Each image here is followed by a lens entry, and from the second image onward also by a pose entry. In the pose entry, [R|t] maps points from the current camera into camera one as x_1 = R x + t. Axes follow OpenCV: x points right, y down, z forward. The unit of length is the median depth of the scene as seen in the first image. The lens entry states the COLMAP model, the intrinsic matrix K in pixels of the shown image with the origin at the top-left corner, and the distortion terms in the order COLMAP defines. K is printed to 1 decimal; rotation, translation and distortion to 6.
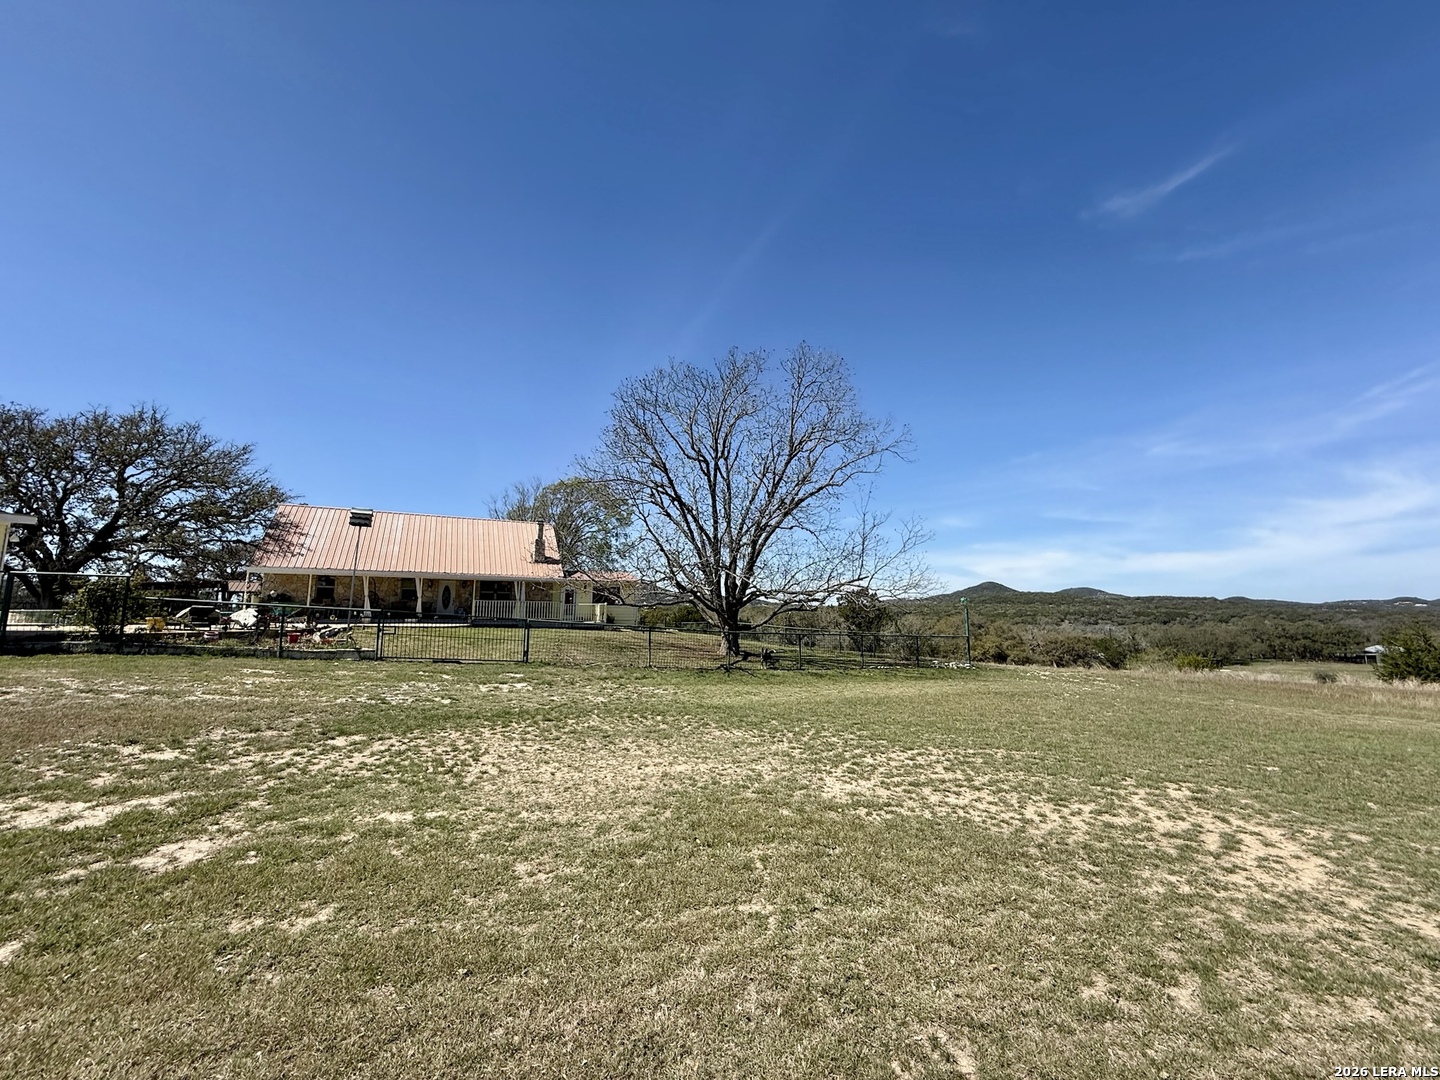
lens RADIAL K [[577.0, 0, 718.5], [0, 577.0, 539.1], [0, 0, 1]] dist [-0.000880, -0.000084]
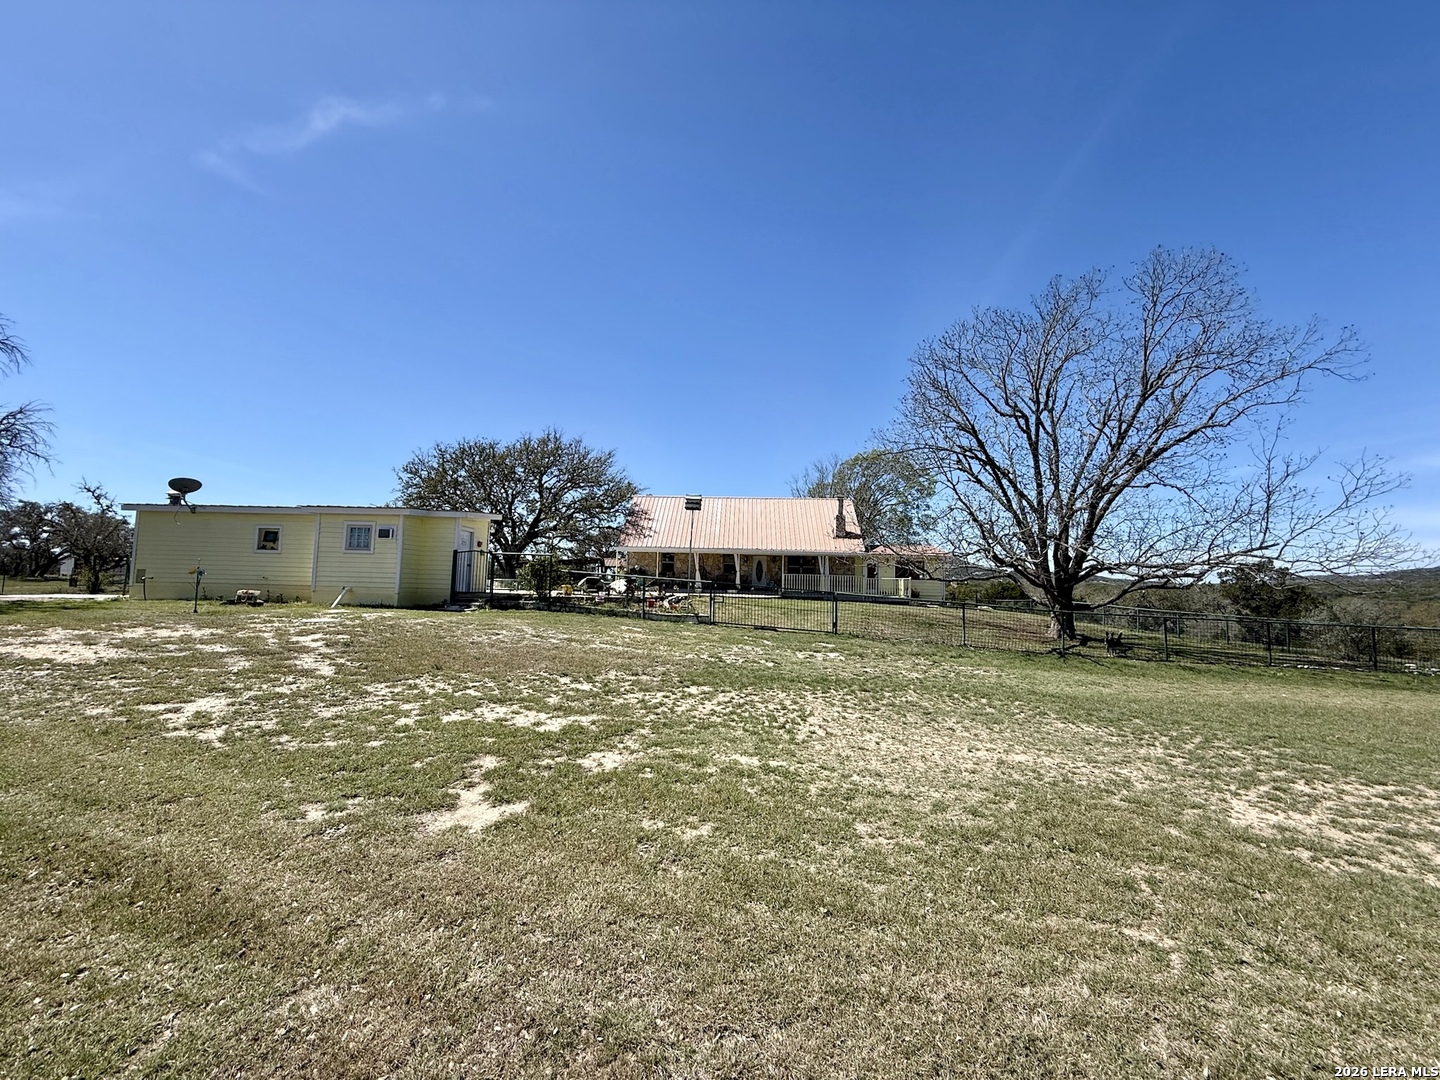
lens RADIAL K [[577.0, 0, 712.7], [0, 577.0, 541.3], [0, 0, 1]] dist [-0.000880, -0.000084]
pose [[0.869812, -0.023784, -0.492810, -0.009822], [0.047236, 0.998264, 0.035193, 0.001319], [0.491117, -0.053889, 0.869425, -0.000886]]
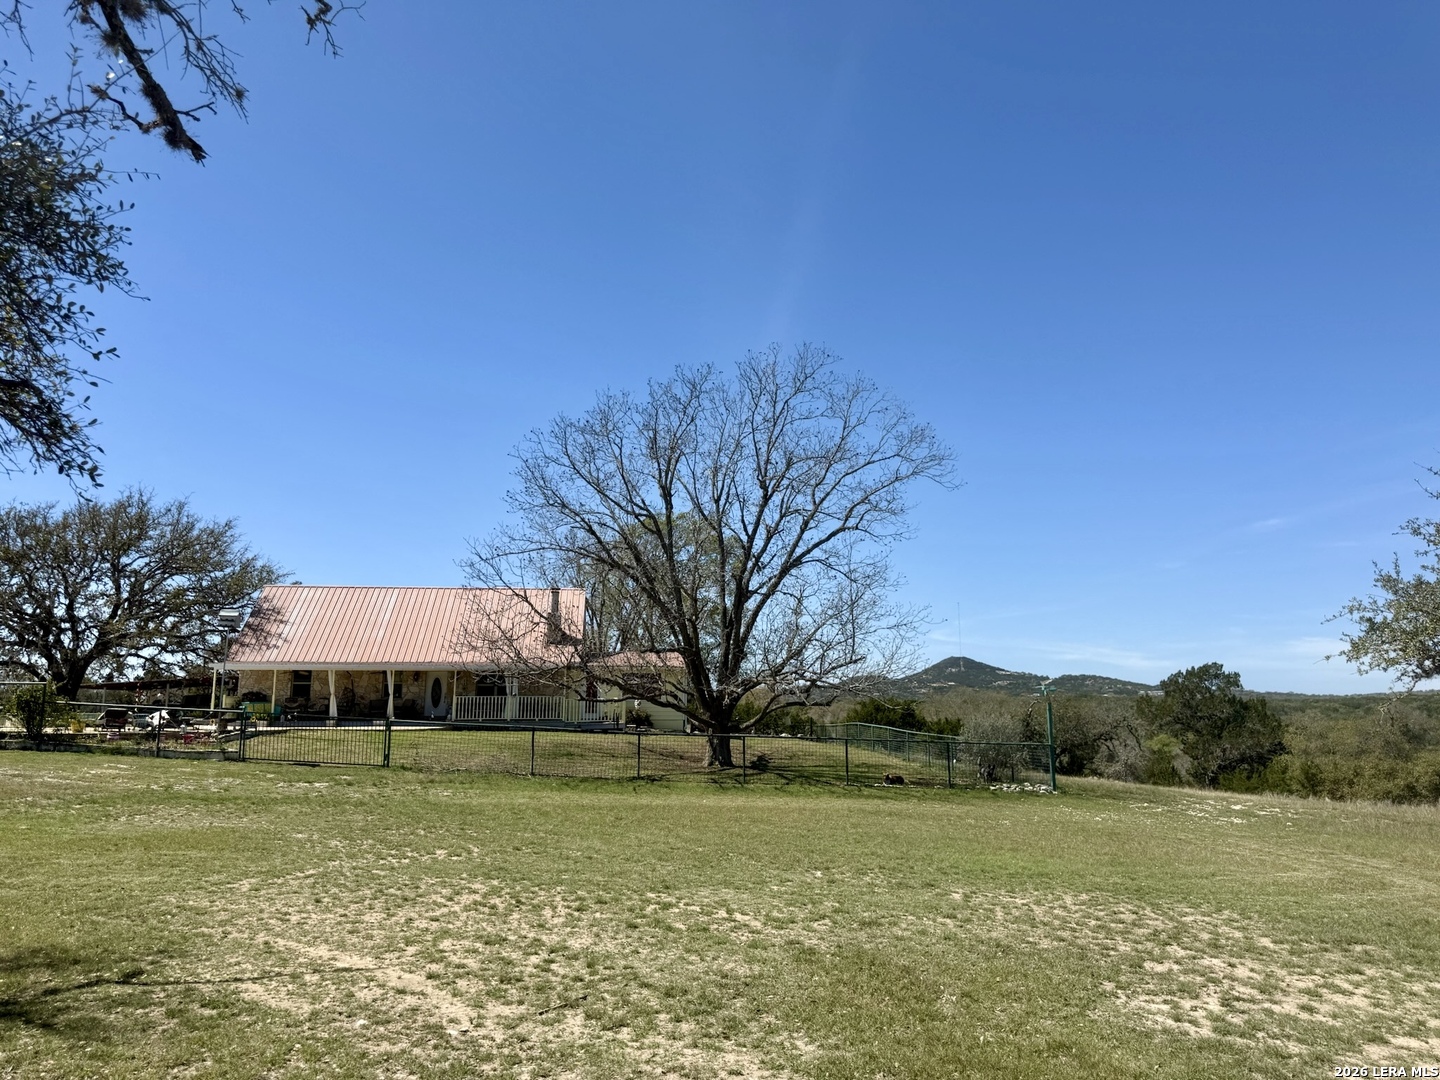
lens RADIAL K [[981.4, 0, 723.9], [0, 981.4, 549.2], [0, 0, 1]] dist [-0.015847, -0.012776]
pose [[0.950966, -0.063536, -0.302700, 0.652336], [0.053594, 0.997719, -0.041048, -0.039912], [0.304618, 0.022812, 0.952202, -0.334840]]
